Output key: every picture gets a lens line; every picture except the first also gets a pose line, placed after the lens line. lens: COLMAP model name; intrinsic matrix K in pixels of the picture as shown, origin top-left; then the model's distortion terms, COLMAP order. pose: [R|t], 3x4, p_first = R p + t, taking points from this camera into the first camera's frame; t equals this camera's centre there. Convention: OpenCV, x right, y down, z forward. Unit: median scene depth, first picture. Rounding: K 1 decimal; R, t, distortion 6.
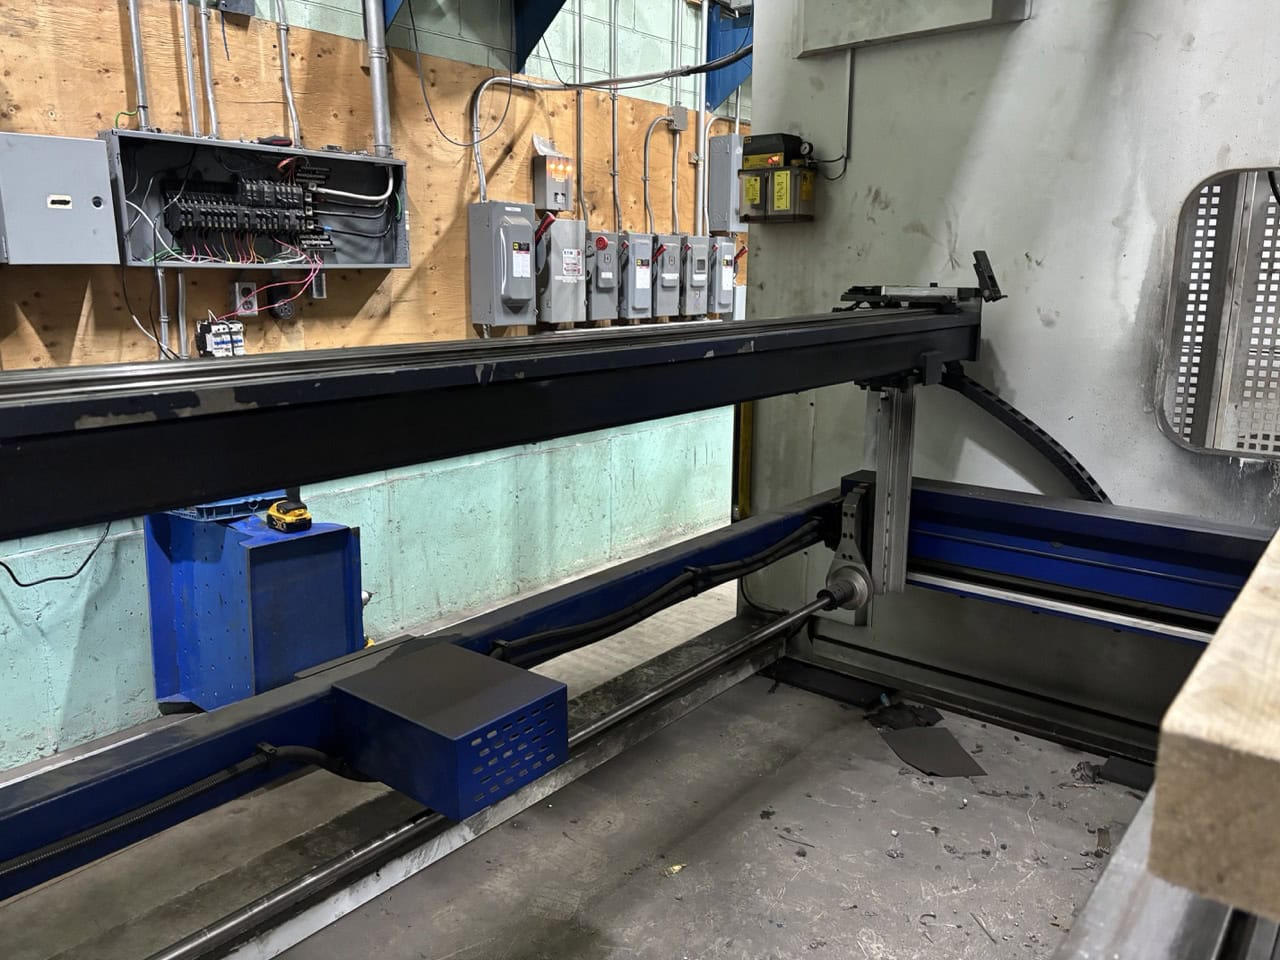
lens RADIAL K [[971.5, 0, 636.7], [0, 971.5, 485.9], [0, 0, 1]] dist [0.046442, -0.051487]
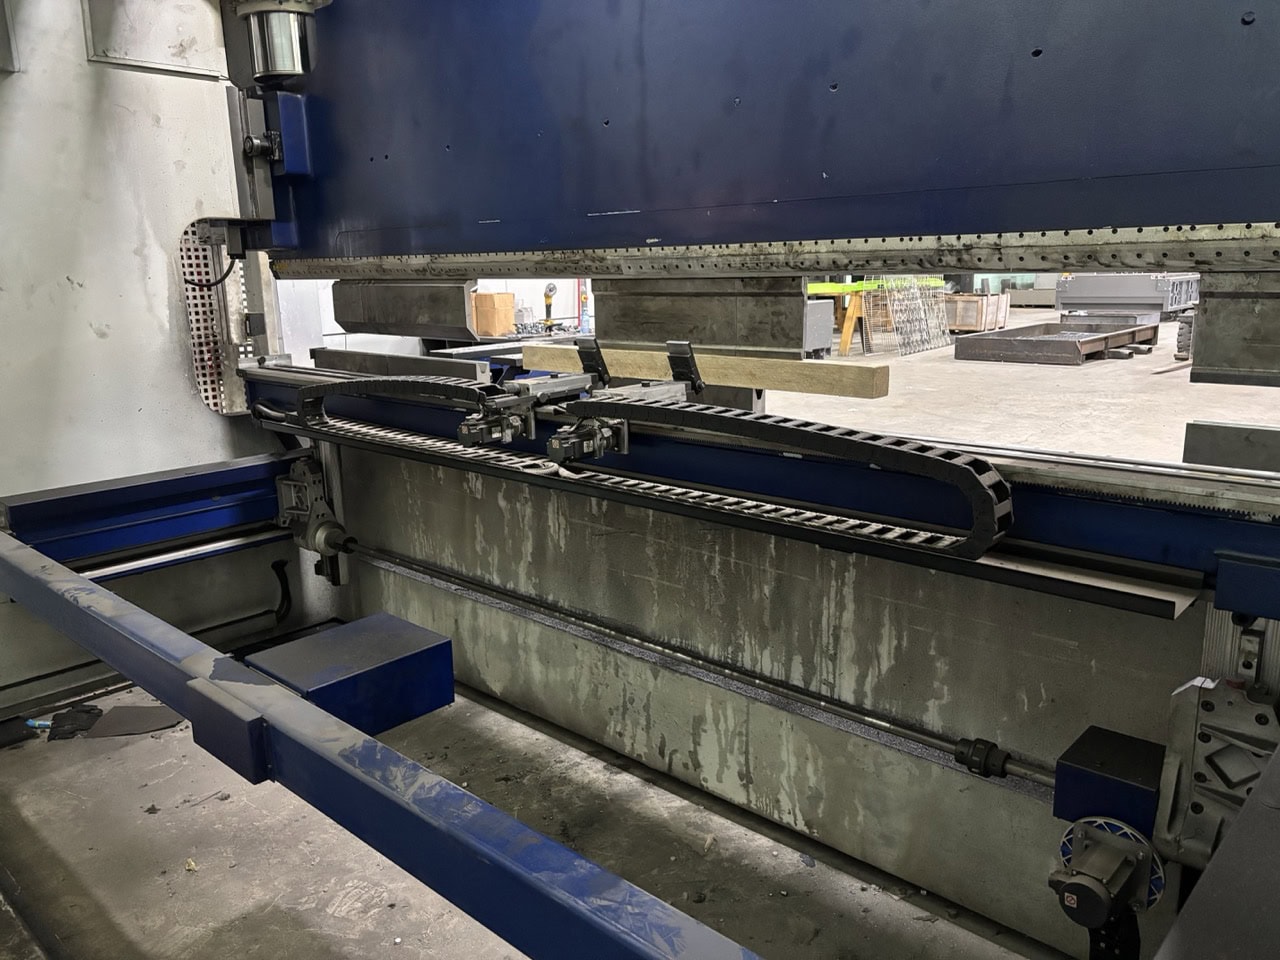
lens RADIAL K [[971.5, 0, 639.3], [0, 971.5, 479.2], [0, 0, 1]] dist [0.046442, -0.051487]
pose [[0.065267, -0.218466, 0.973659, -0.770116], [0.235458, 0.951559, 0.197724, -0.086642], [-0.969690, 0.216351, 0.113545, 0.288295]]
